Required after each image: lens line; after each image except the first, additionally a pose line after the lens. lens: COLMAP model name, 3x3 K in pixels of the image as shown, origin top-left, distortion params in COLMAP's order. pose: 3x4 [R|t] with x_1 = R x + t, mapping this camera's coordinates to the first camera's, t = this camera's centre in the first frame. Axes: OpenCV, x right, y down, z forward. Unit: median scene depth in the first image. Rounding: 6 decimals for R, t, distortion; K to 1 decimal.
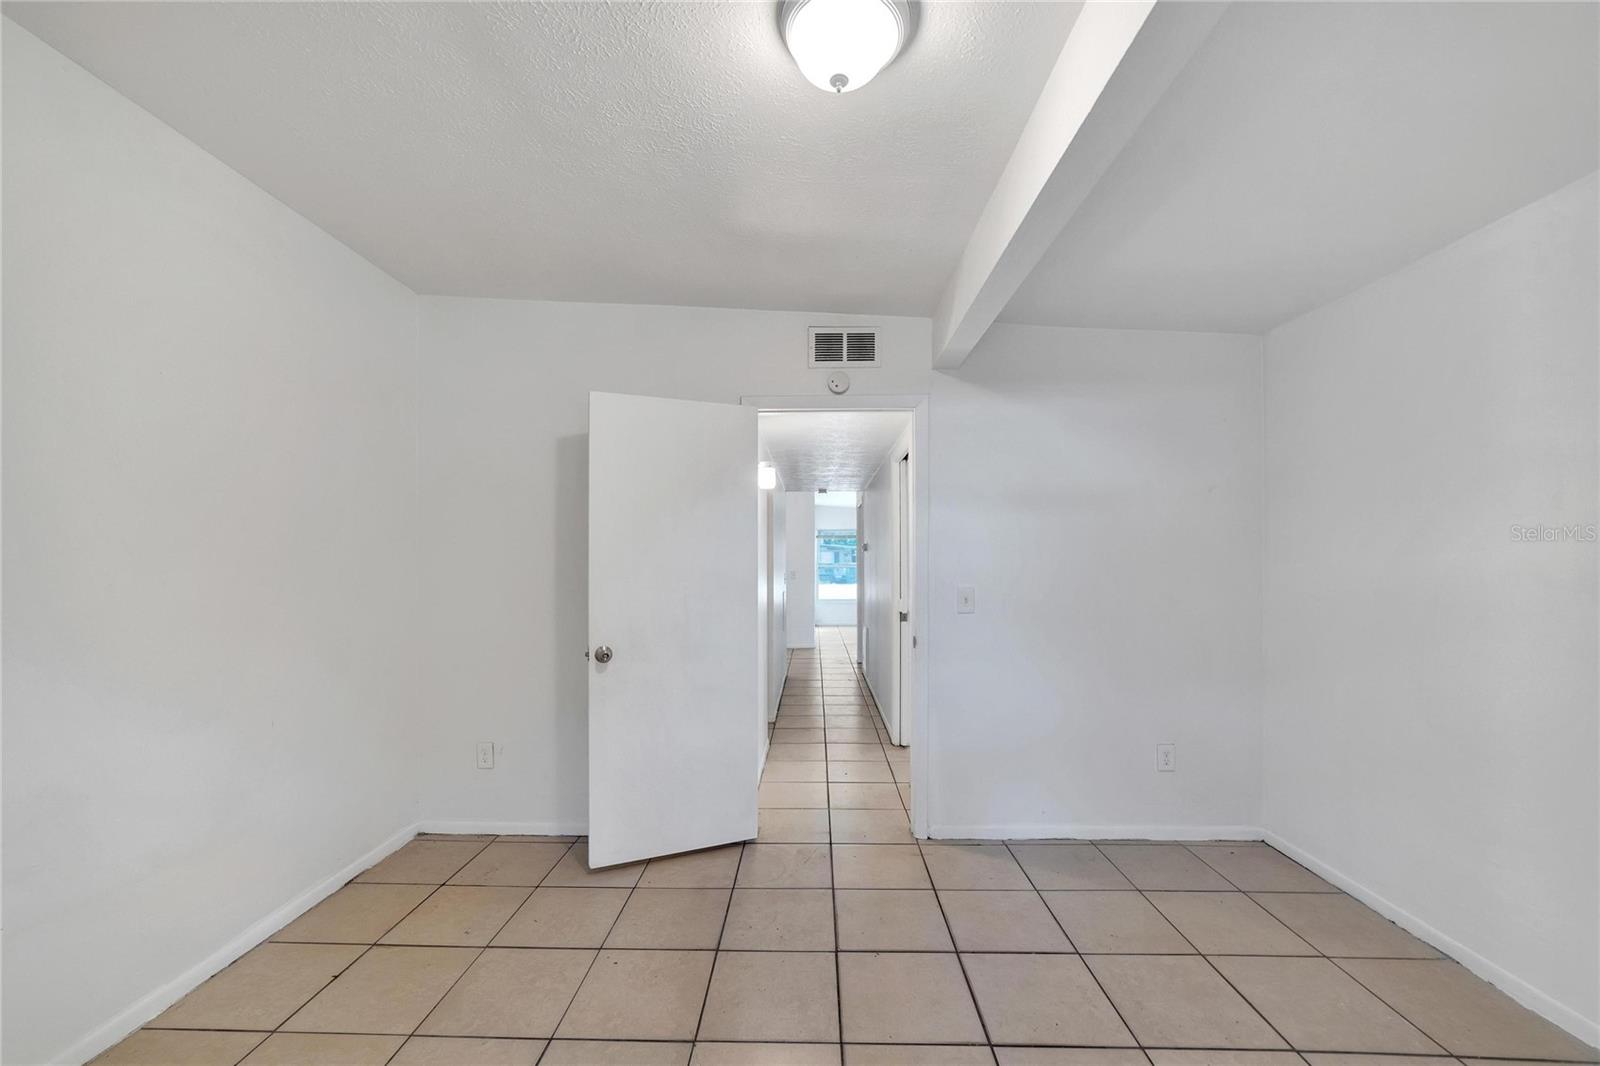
lens RADIAL K [[624.0, 0, 796.5], [0, 624.0, 561.8], [0, 0, 1]] dist [-0.008364, 0.003814]
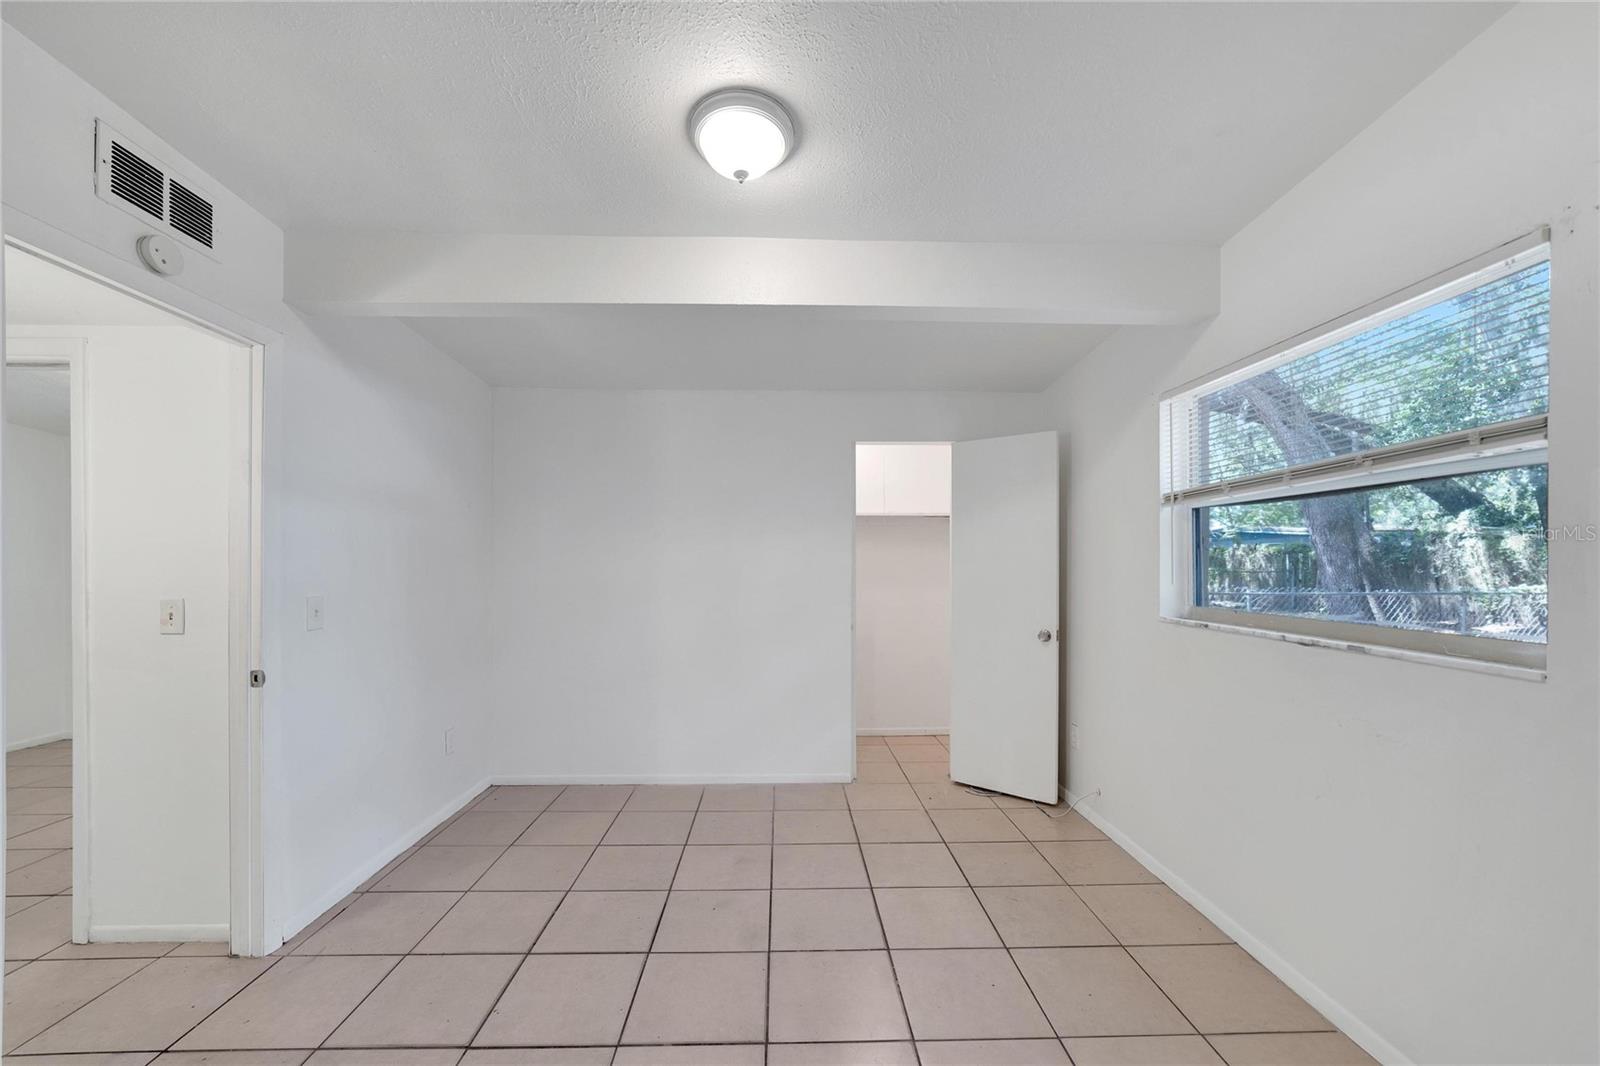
lens RADIAL K [[624.0, 0, 793.3], [0, 624.0, 561.6], [0, 0, 1]] dist [-0.008364, 0.003814]
pose [[-0.056705, 0.010826, 0.998332, -0.546301], [0.001877, 0.999941, -0.010737, 0.006883], [-0.998389, 0.001265, -0.056722, 0.443571]]
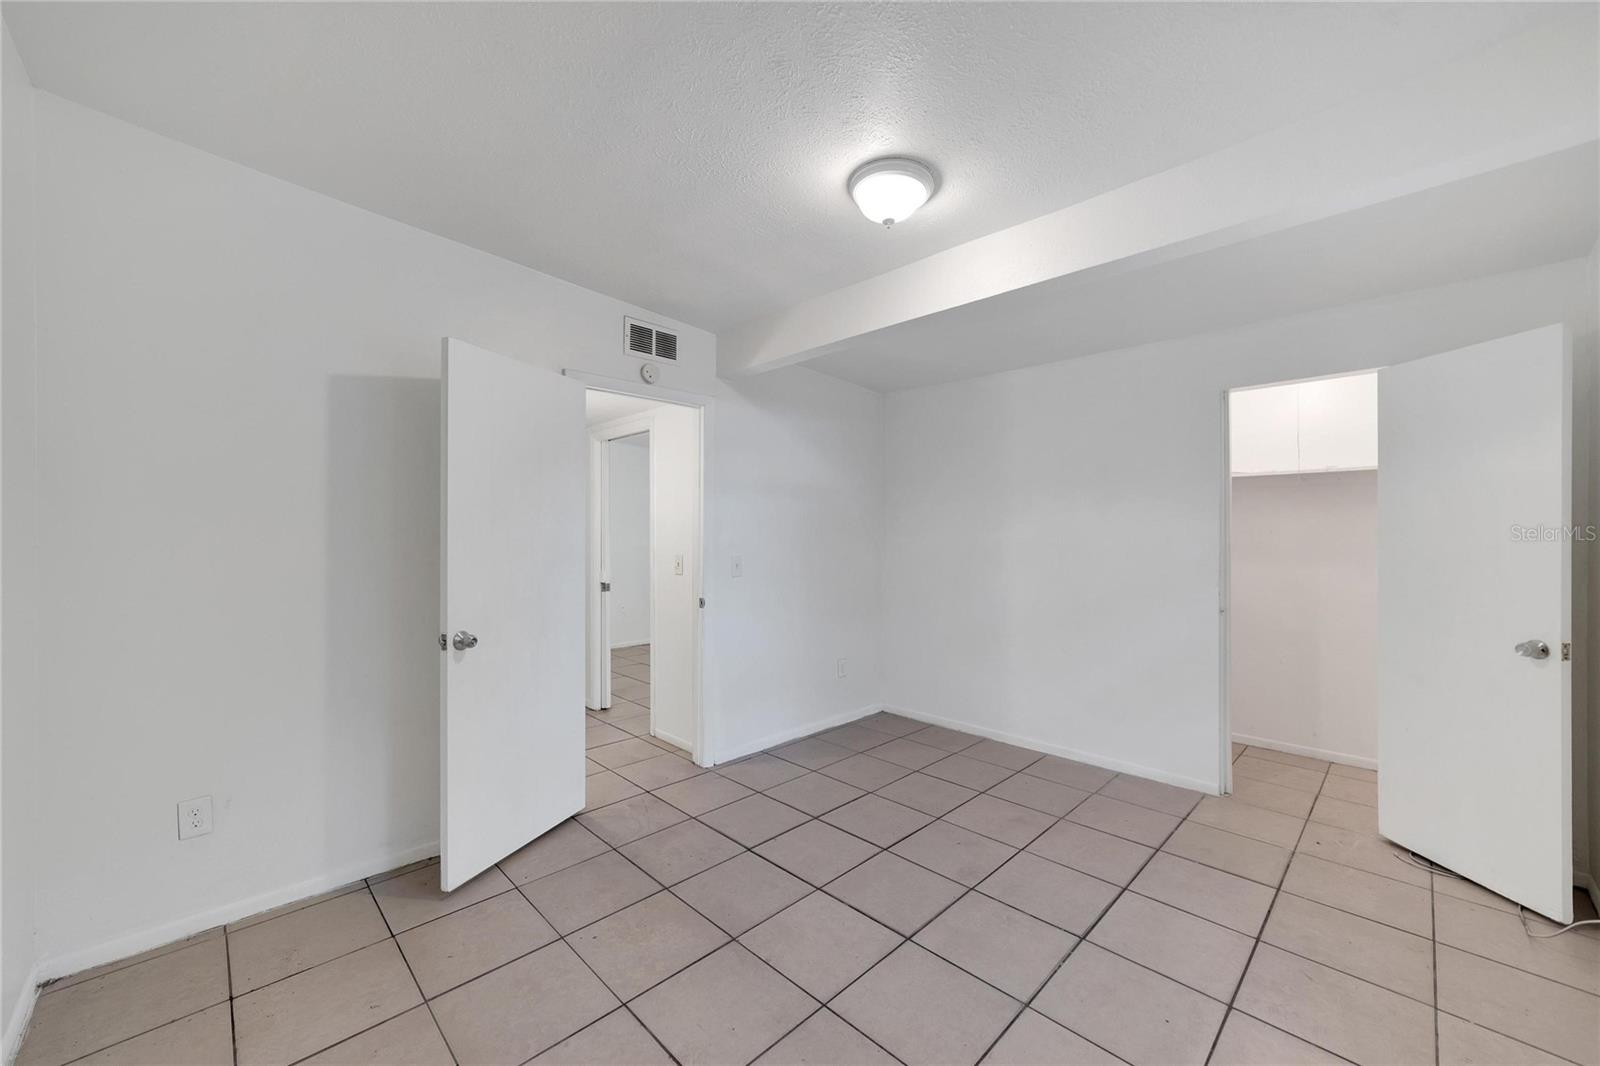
lens RADIAL K [[624.0, 0, 792.5], [0, 624.0, 523.1], [0, 0, 1]] dist [-0.008364, 0.003814]
pose [[0.690606, 0.017187, 0.723027, -0.558398], [-0.002864, 0.999775, -0.021029, 0.001997], [-0.723225, 0.012452, 0.690500, 0.053580]]
